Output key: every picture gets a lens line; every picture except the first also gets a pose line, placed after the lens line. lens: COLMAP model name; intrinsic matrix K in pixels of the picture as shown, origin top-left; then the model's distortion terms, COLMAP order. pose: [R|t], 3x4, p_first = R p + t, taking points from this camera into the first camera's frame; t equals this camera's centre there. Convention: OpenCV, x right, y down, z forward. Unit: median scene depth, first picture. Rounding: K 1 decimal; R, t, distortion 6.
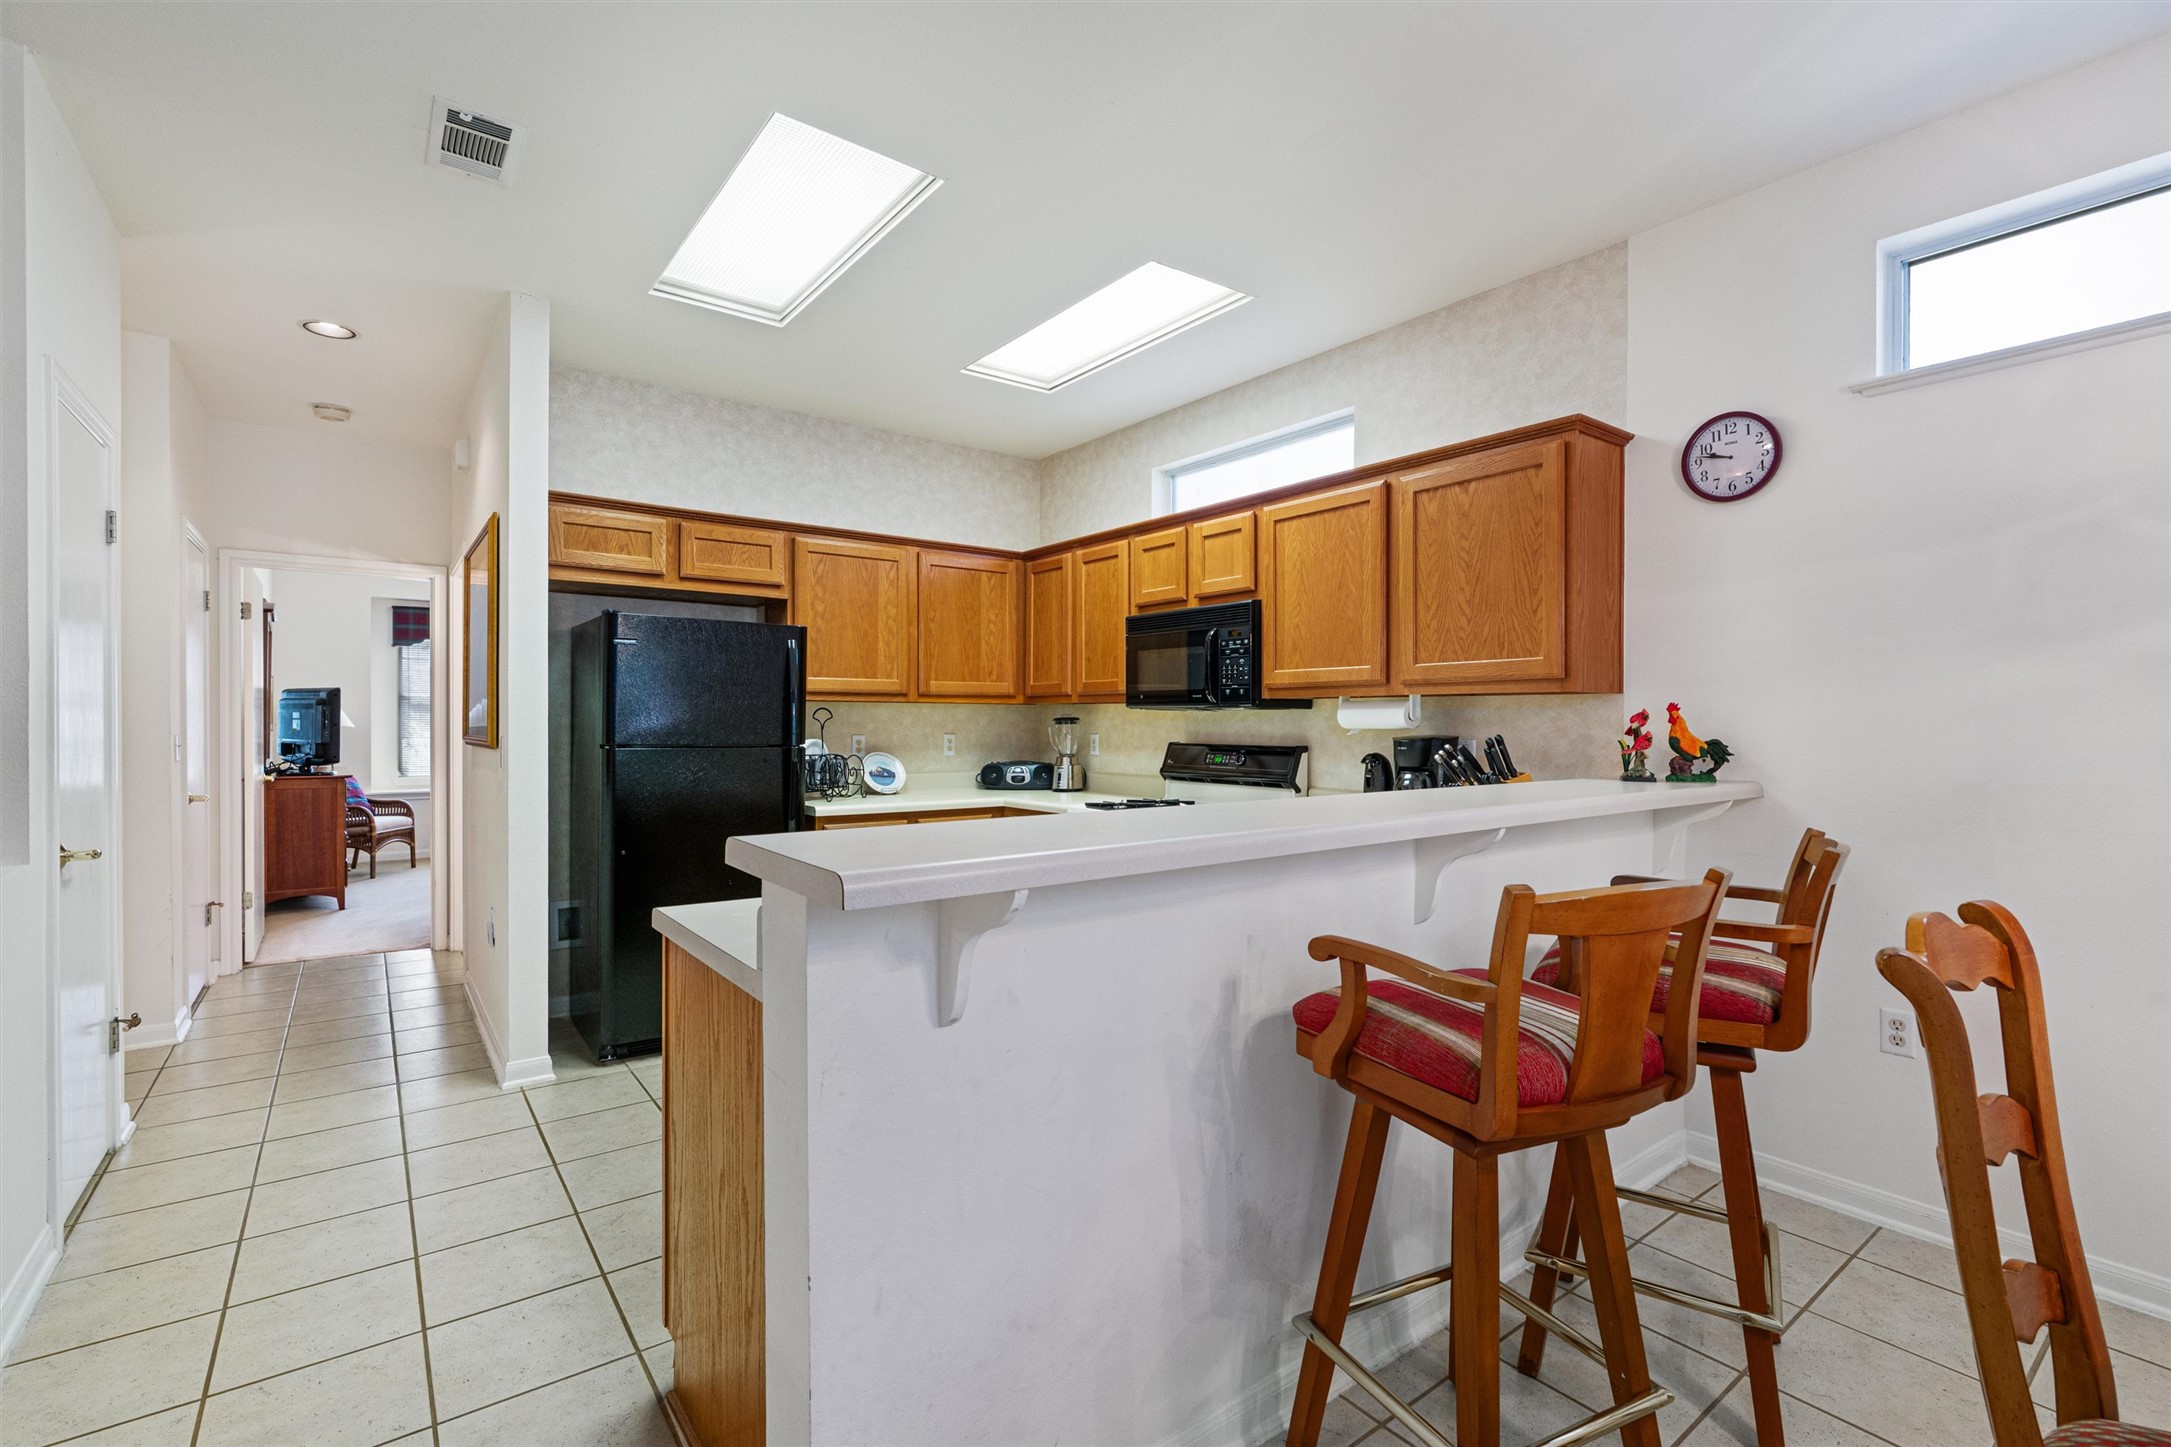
lens RADIAL K [[969.0, 0, 1085.4], [0, 969.0, 728.5], [0, 0, 1]] dist [-0.009829, 0.000501]
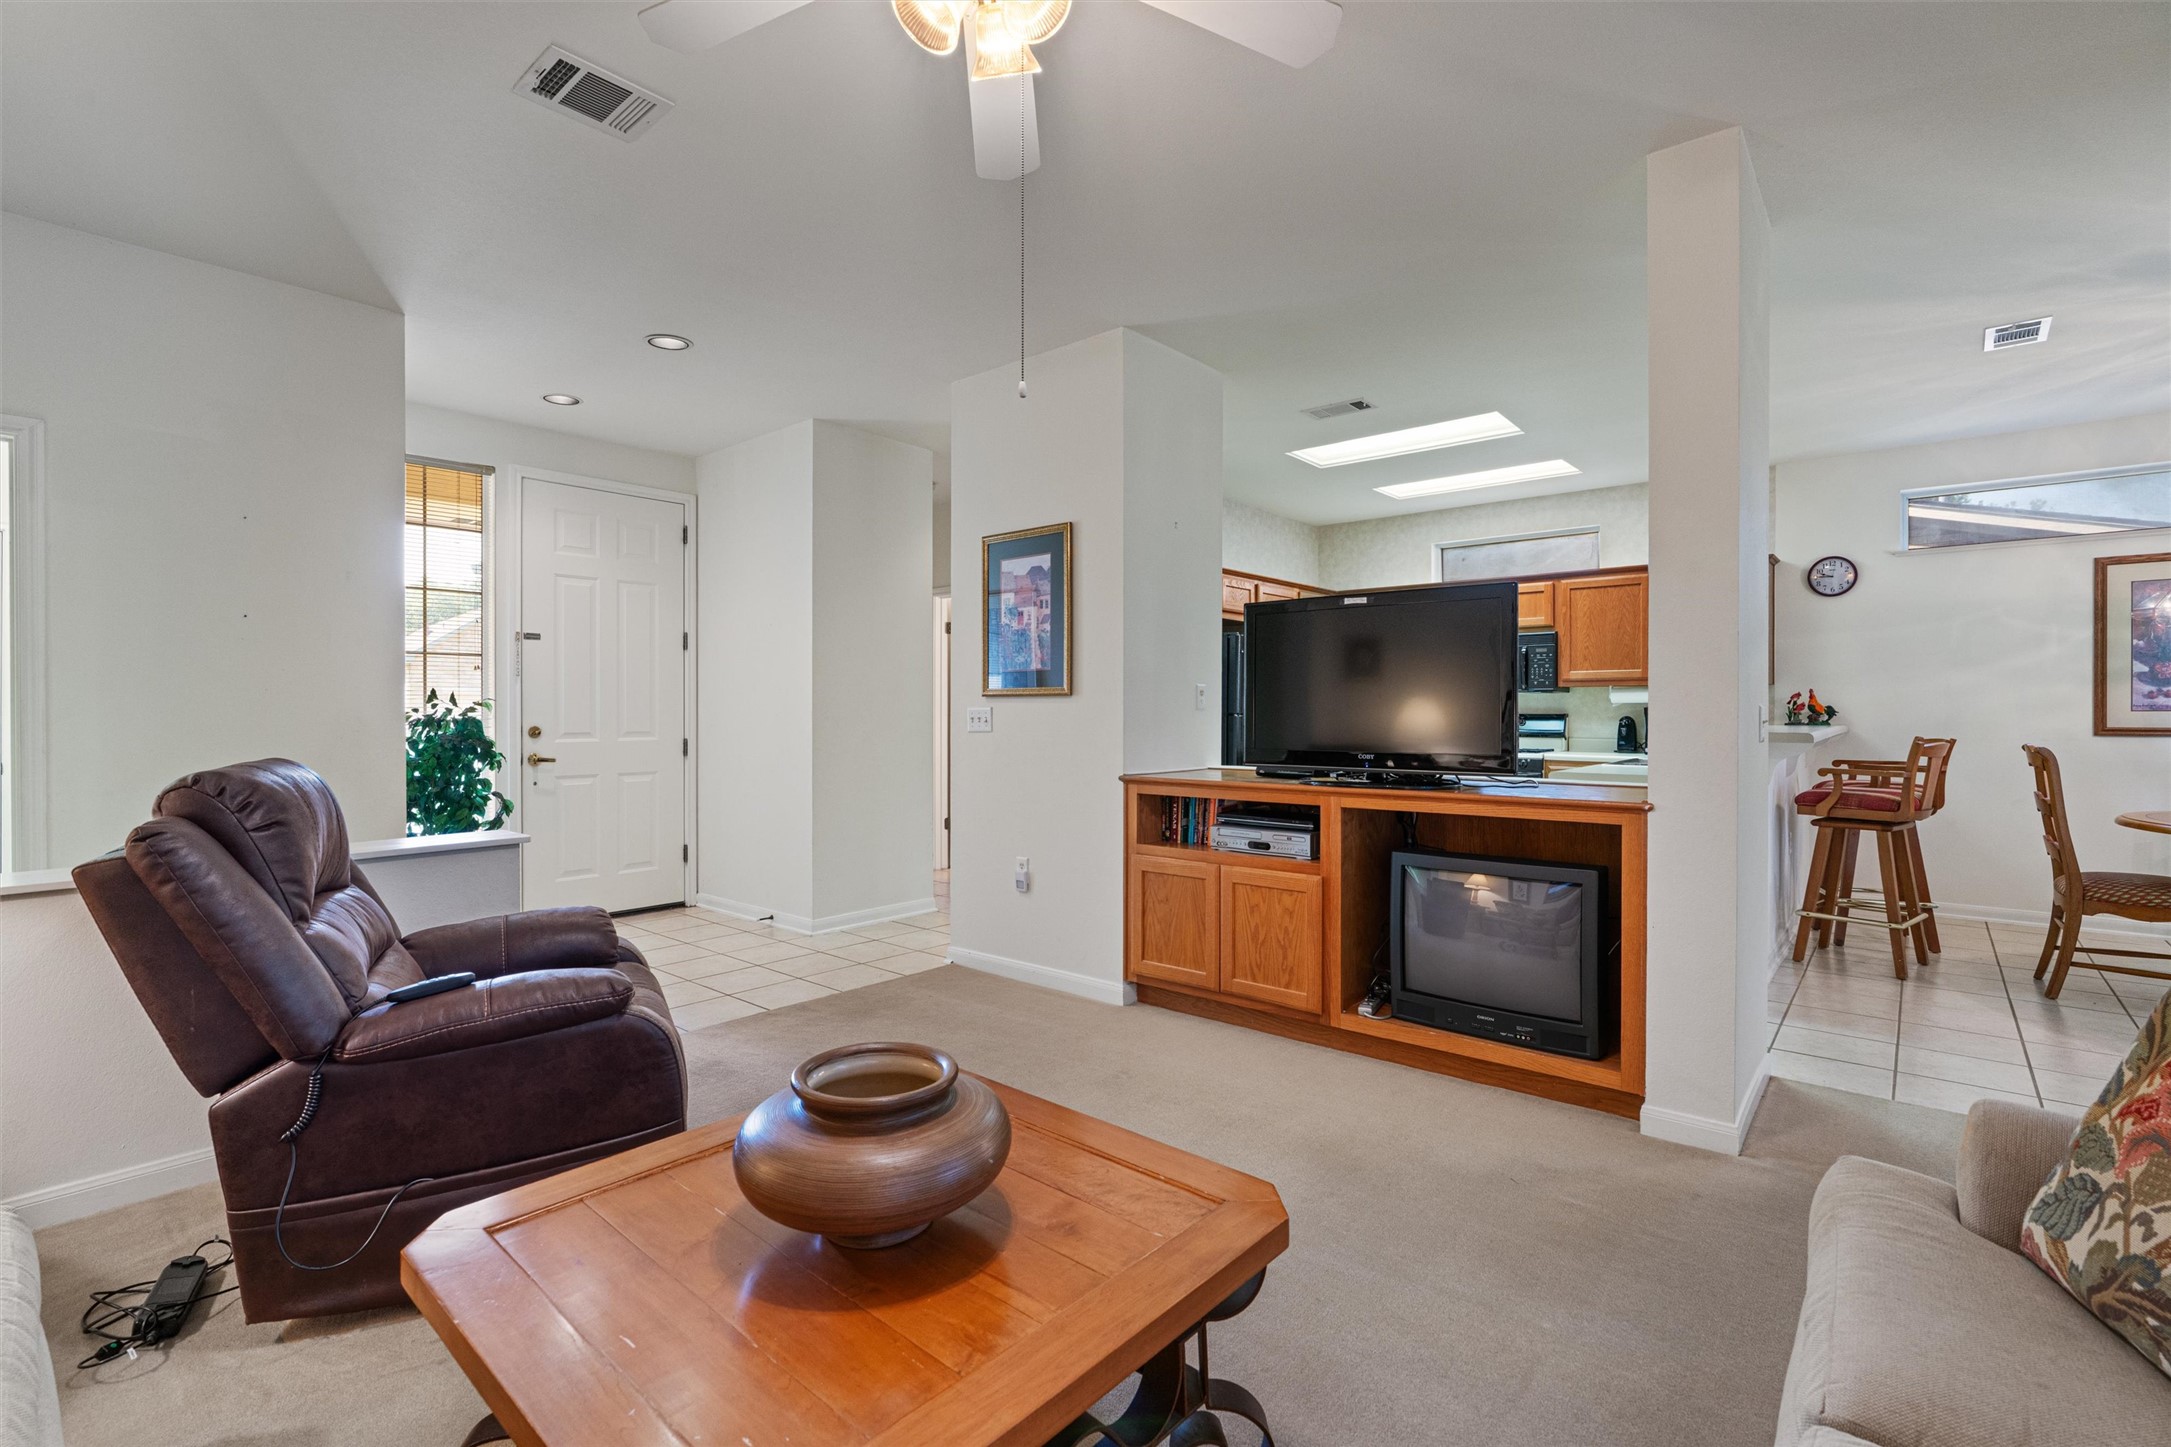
lens RADIAL K [[974.4, 0, 1085.3], [0, 974.4, 718.9], [0, 0, 1]] dist [-0.016877, 0.007763]
pose [[0.977063, -0.005285, 0.212883, -0.939133], [0.005179, 0.999986, 0.001055, 0.019407], [-0.212886, 0.000072, 0.977077, -0.504292]]
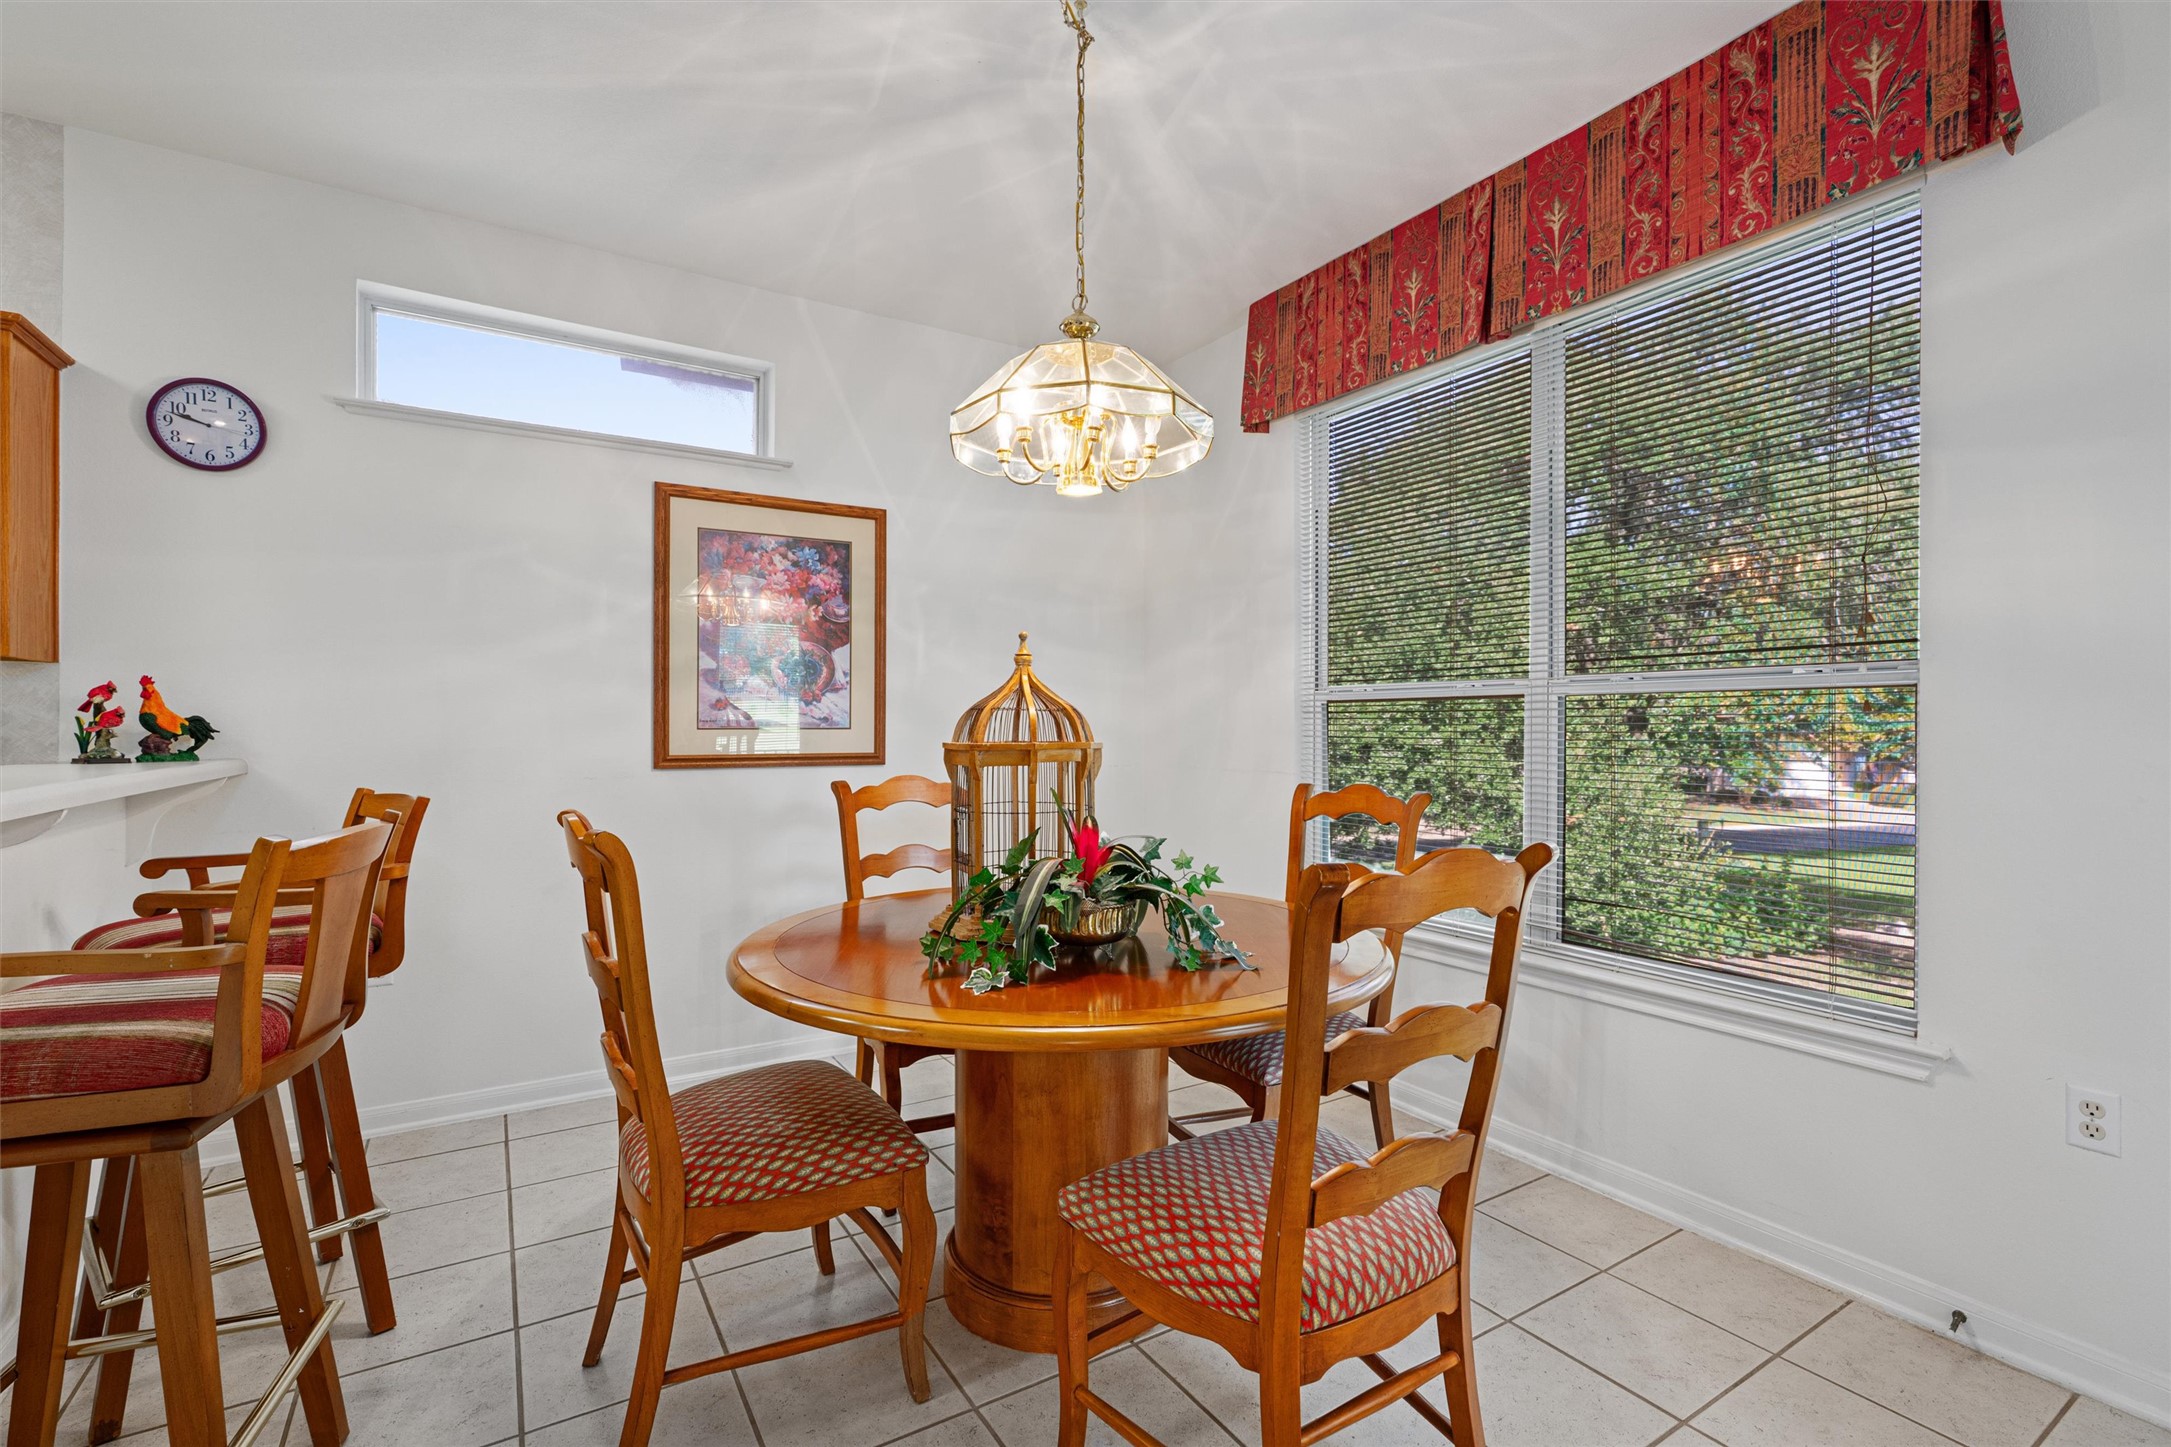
lens RADIAL K [[979.6, 0, 1085.8], [0, 979.6, 722.1], [0, 0, 1]] dist [-0.007563, 0.004352]
pose [[0.091831, 0.001264, 0.995774, -0.147349], [0.004301, 0.999989, -0.001666, 0.014522], [-0.995765, 0.004436, 0.091825, 0.021047]]
